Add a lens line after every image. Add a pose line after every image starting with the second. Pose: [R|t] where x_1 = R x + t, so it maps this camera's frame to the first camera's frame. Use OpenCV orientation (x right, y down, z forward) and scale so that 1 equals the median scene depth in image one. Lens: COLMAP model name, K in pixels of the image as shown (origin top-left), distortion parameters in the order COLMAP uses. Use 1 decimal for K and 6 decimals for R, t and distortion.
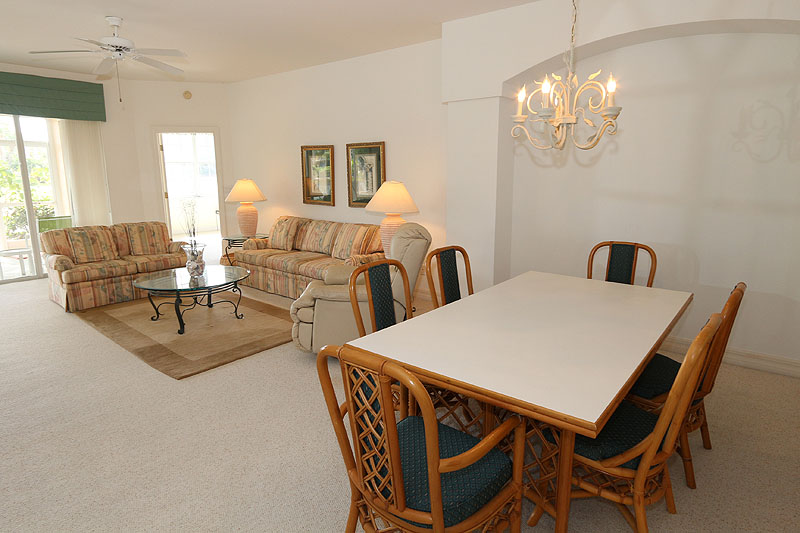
lens RADIAL K [[461.0, 0, 398.8], [0, 461.0, 268.7], [0, 0, 1]] dist [0.001379, -0.000052]
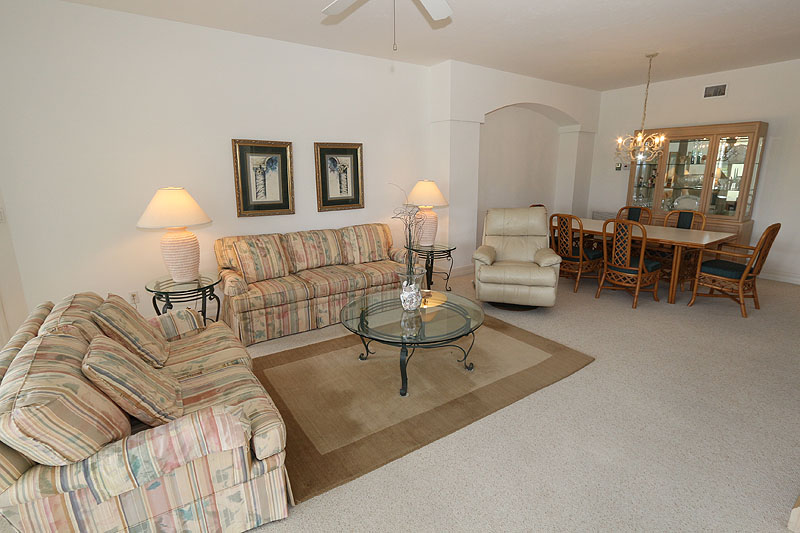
lens RADIAL K [[372.7, 0, 400.2], [0, 372.7, 264.8], [0, 0, 1]] dist [-0.004170, -0.000111]
pose [[0.286332, -0.235509, 0.928735, -0.802785], [0.213230, 0.960675, 0.177868, -0.135377], [-0.934102, 0.147105, 0.325290, 0.645374]]
